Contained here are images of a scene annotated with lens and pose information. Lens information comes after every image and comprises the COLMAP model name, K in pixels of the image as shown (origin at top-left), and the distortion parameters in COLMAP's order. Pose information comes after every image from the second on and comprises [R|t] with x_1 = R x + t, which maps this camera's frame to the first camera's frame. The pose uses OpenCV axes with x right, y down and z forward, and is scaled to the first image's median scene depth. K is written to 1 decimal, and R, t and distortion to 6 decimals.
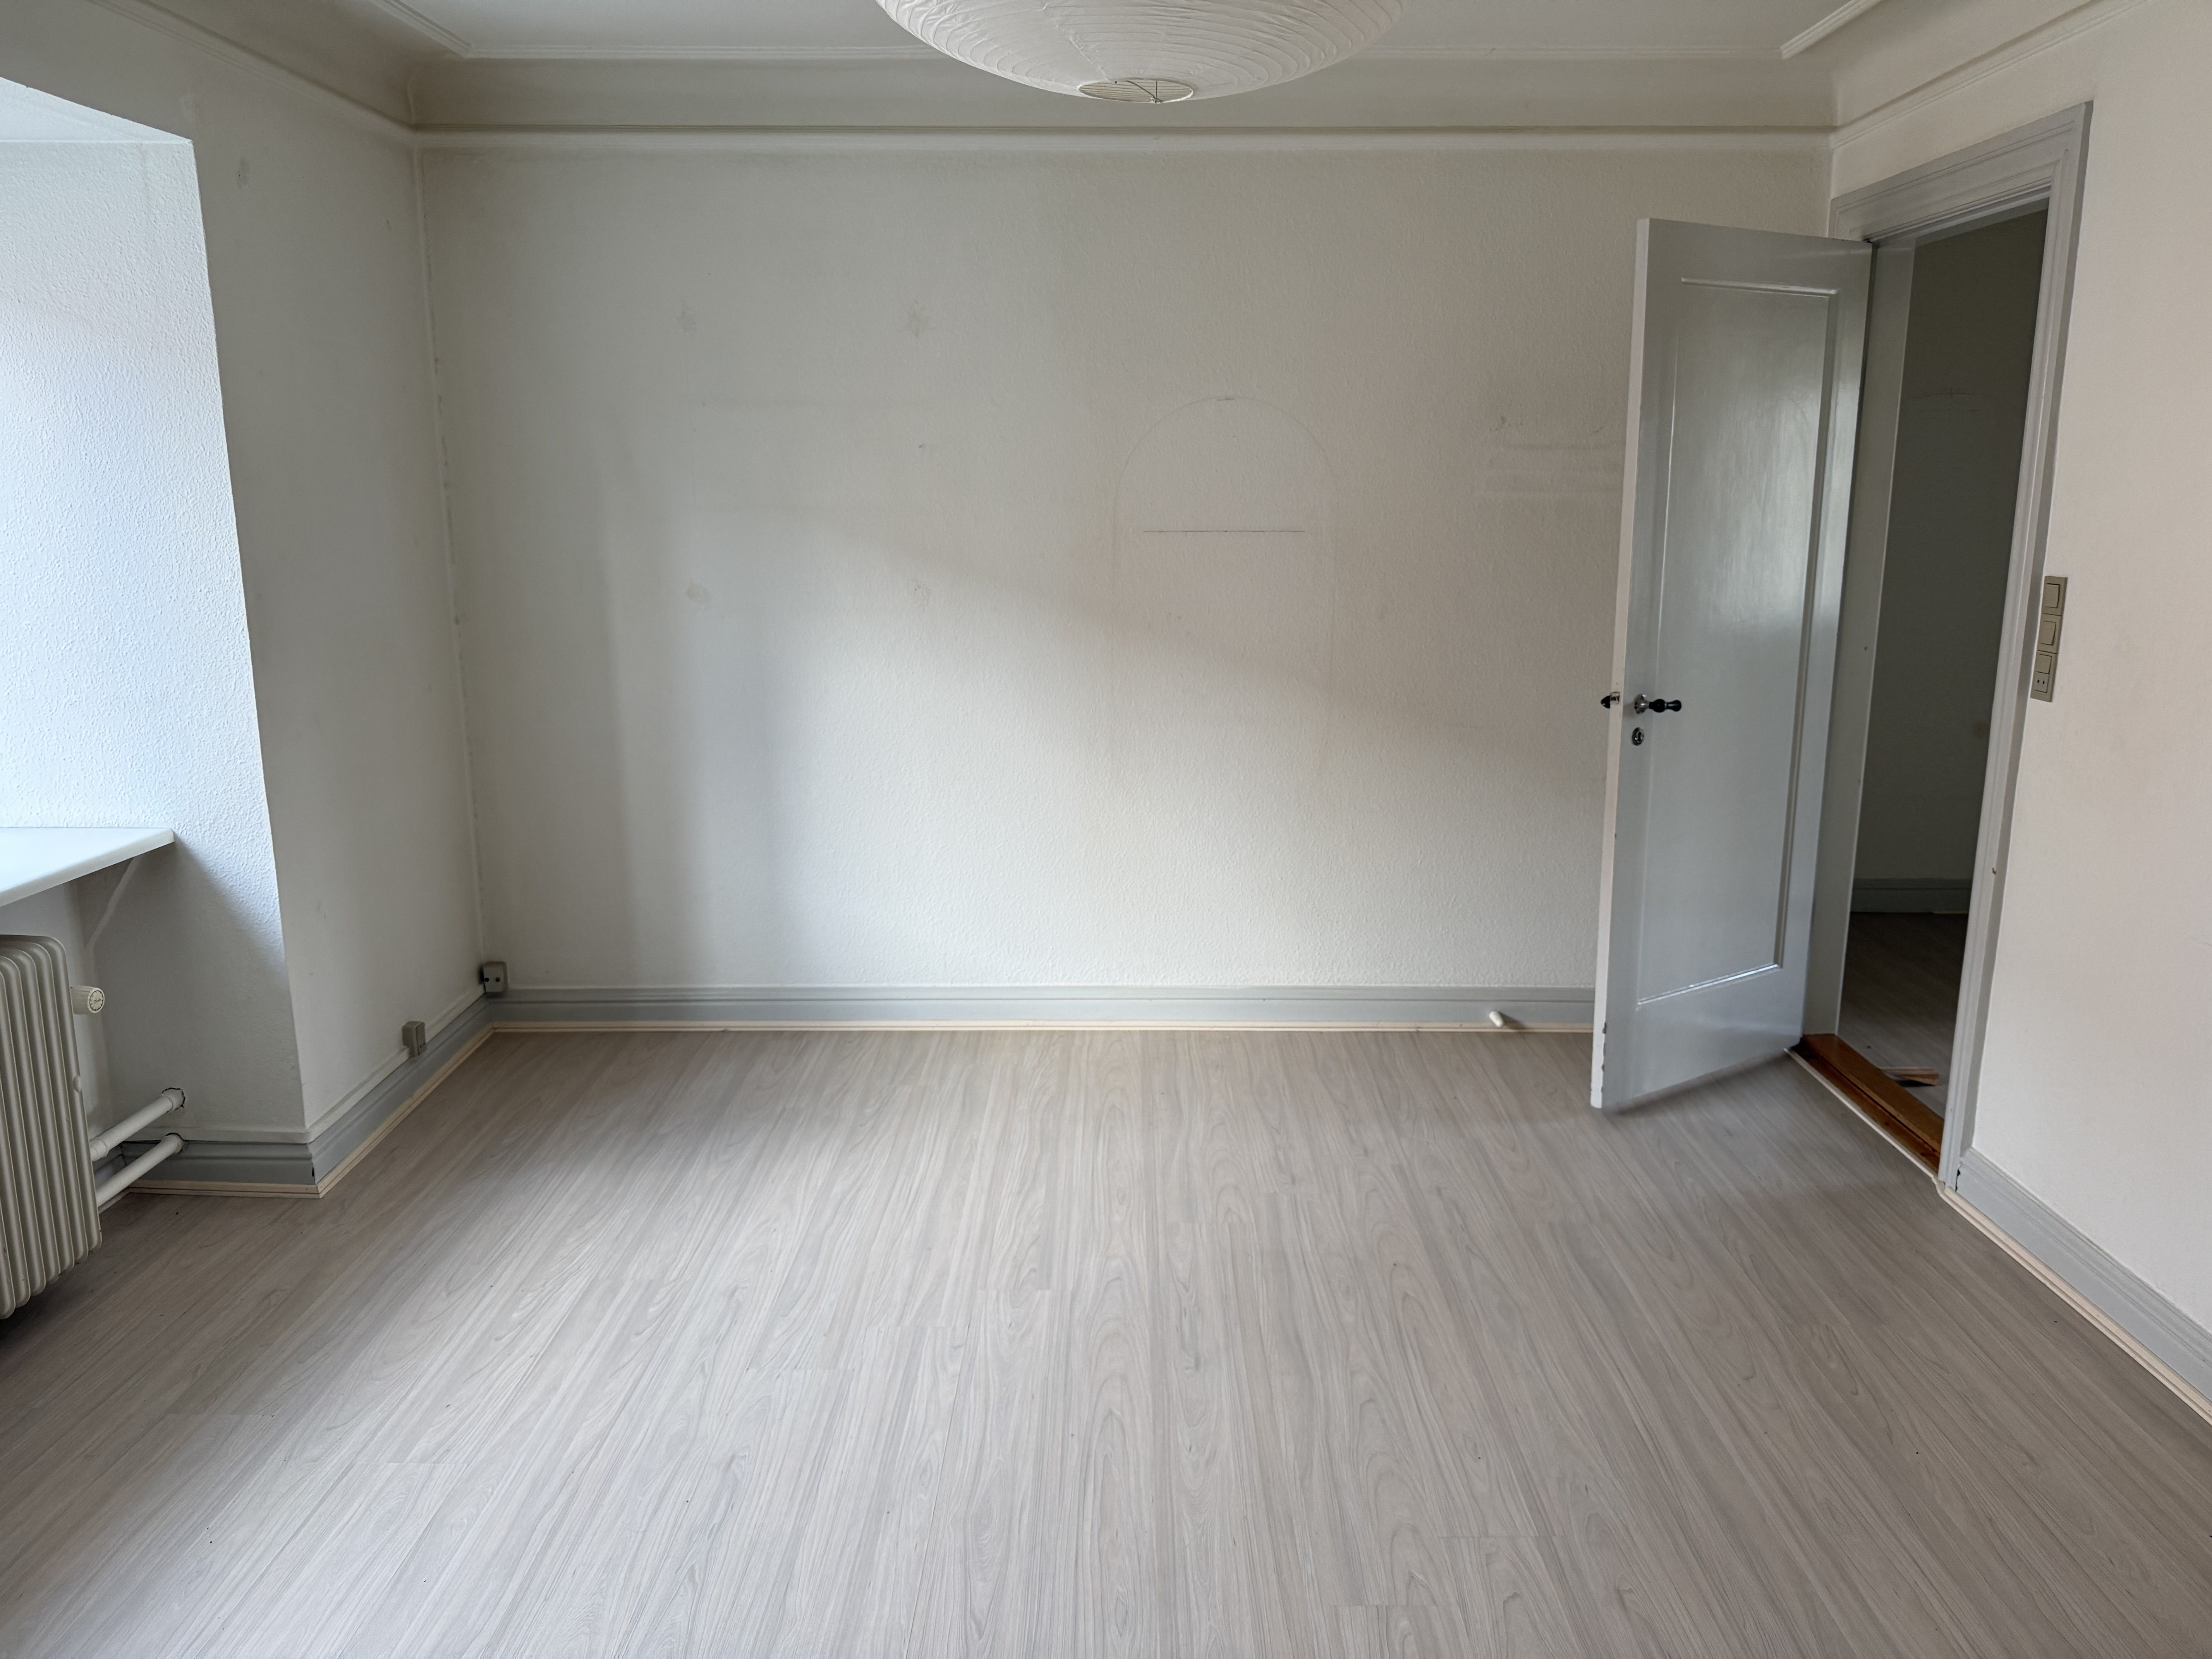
lens RADIAL K [[1556.0, 0, 1108.9], [0, 1556.0, 826.7], [0, 0, 1]] dist [-0.000047, -0.000444]
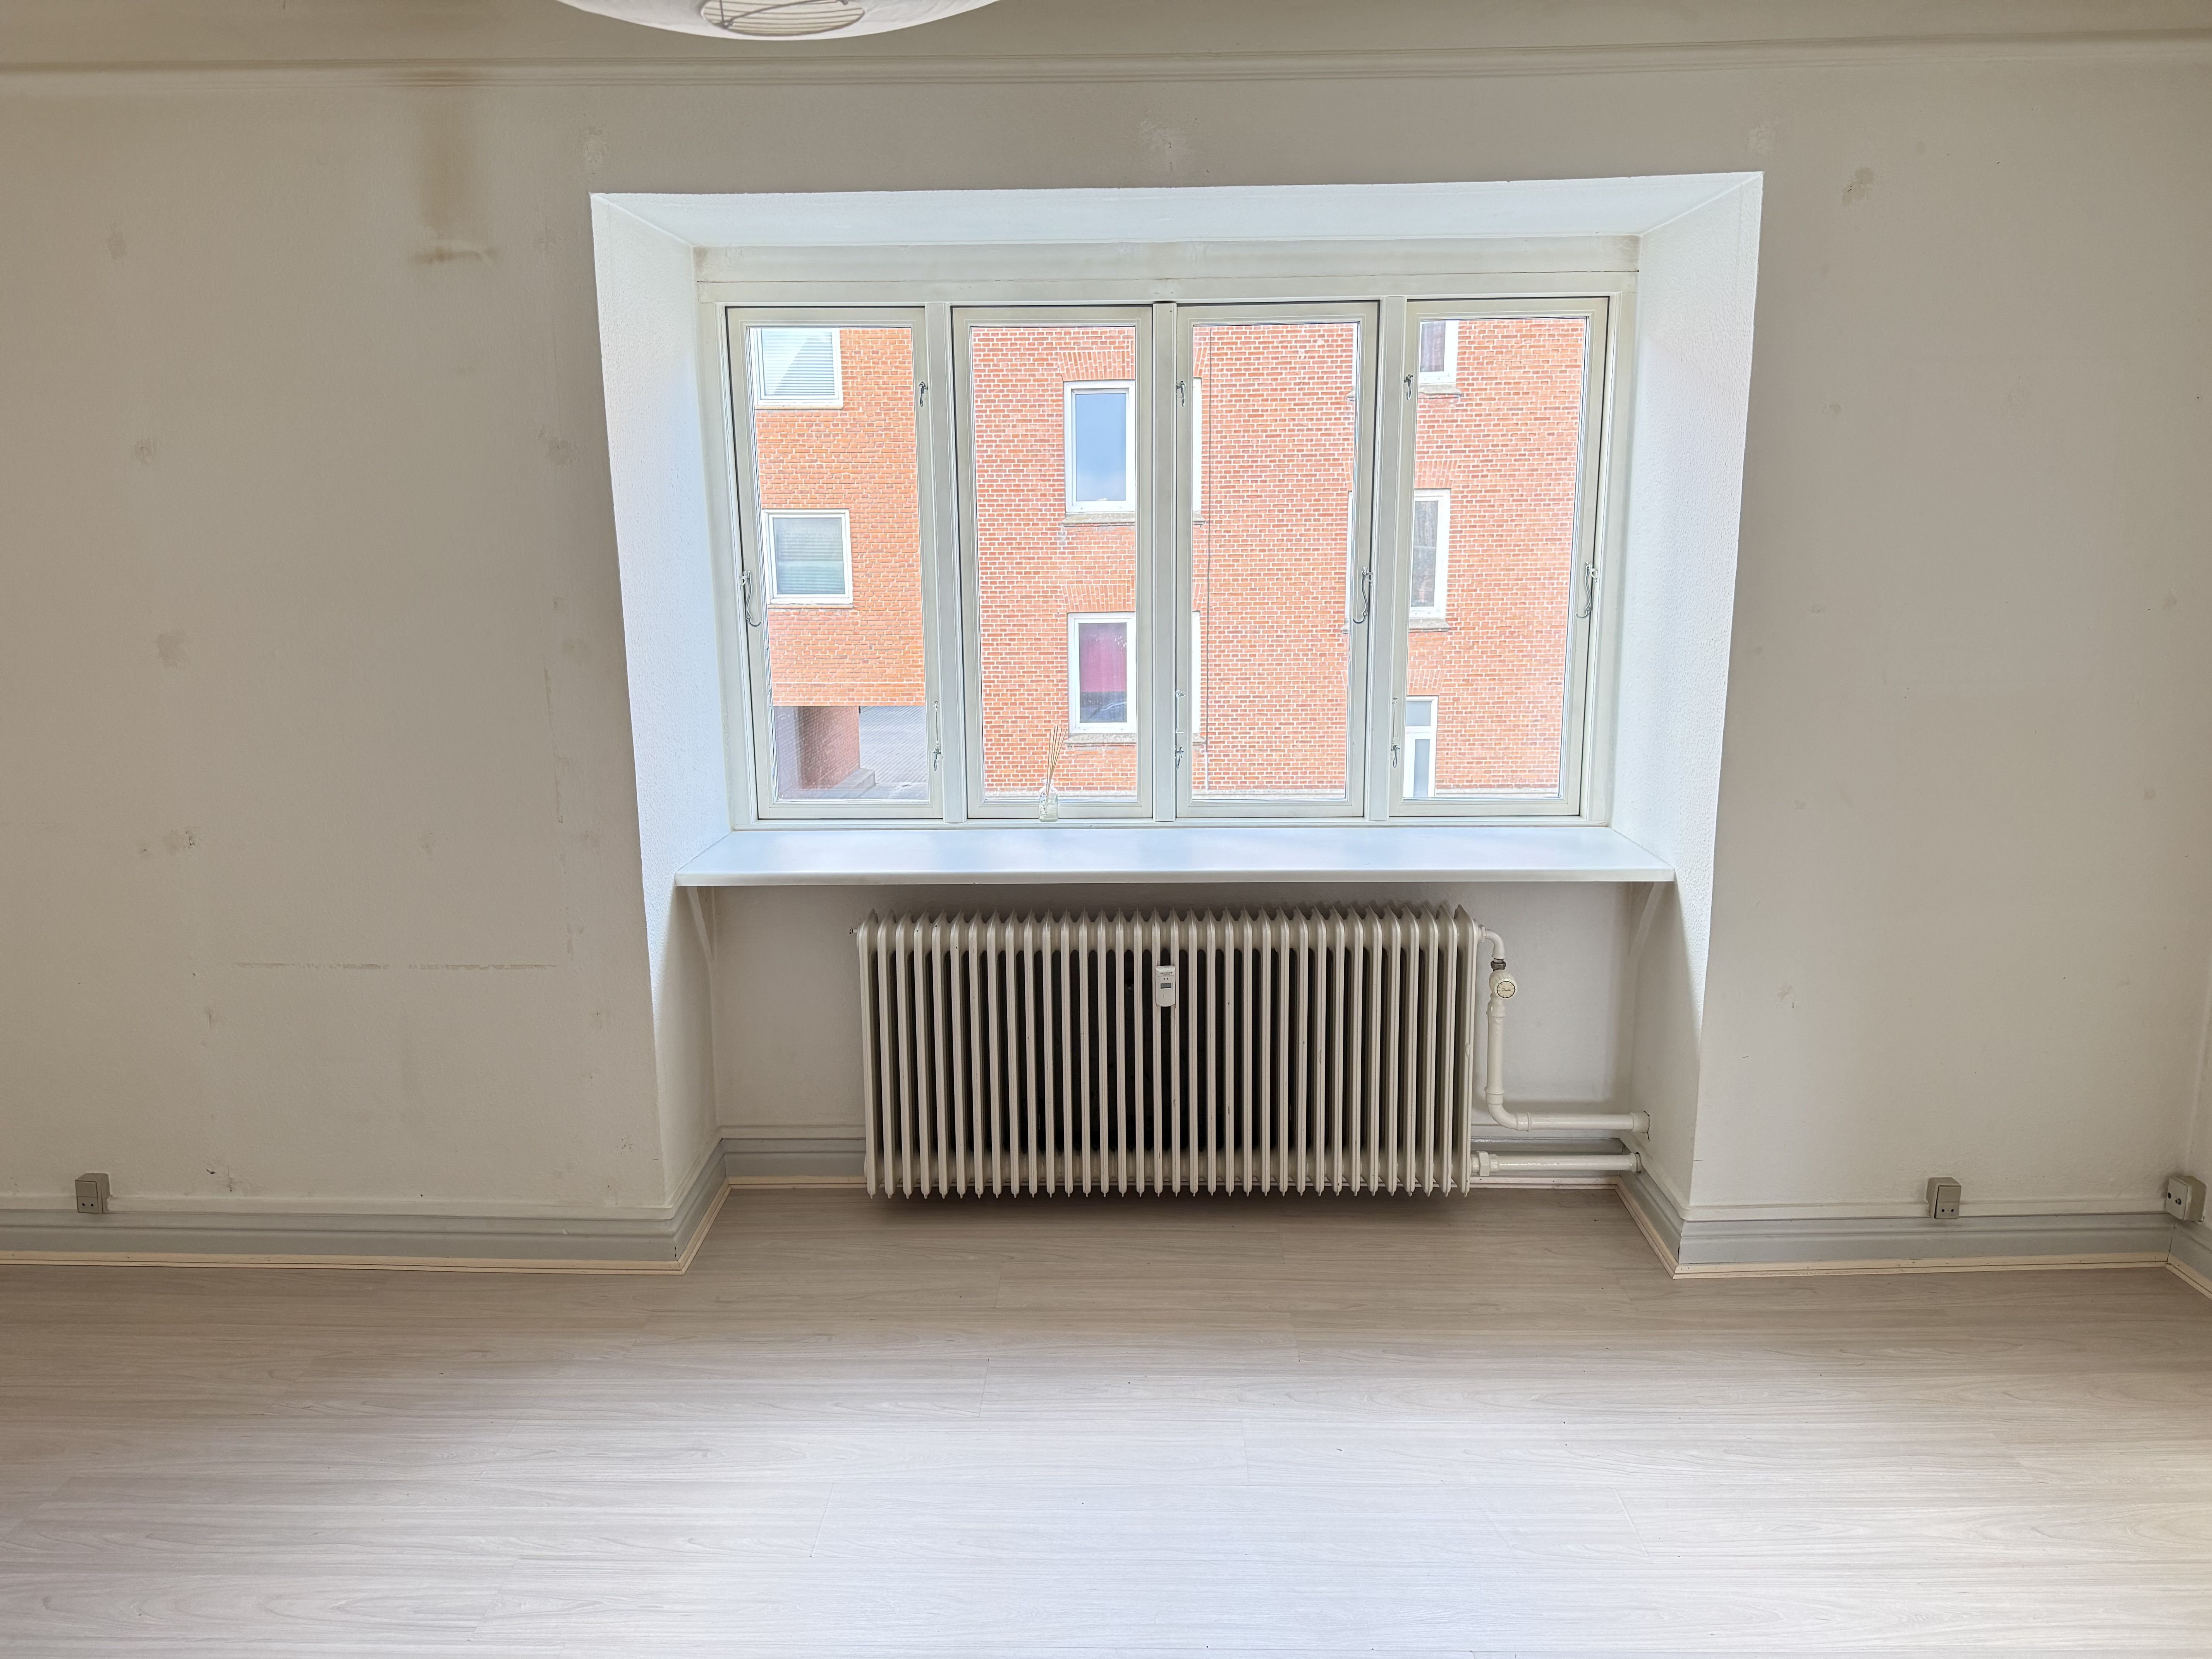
lens RADIAL K [[1556.0, 0, 1108.9], [0, 1556.0, 826.7], [0, 0, 1]] dist [-0.000047, -0.000444]
pose [[-0.022886, 0.198068, -0.979921, 0.371432], [-0.201337, 0.959182, 0.198578, -0.142411], [0.979255, 0.201839, 0.017926, 0.570338]]
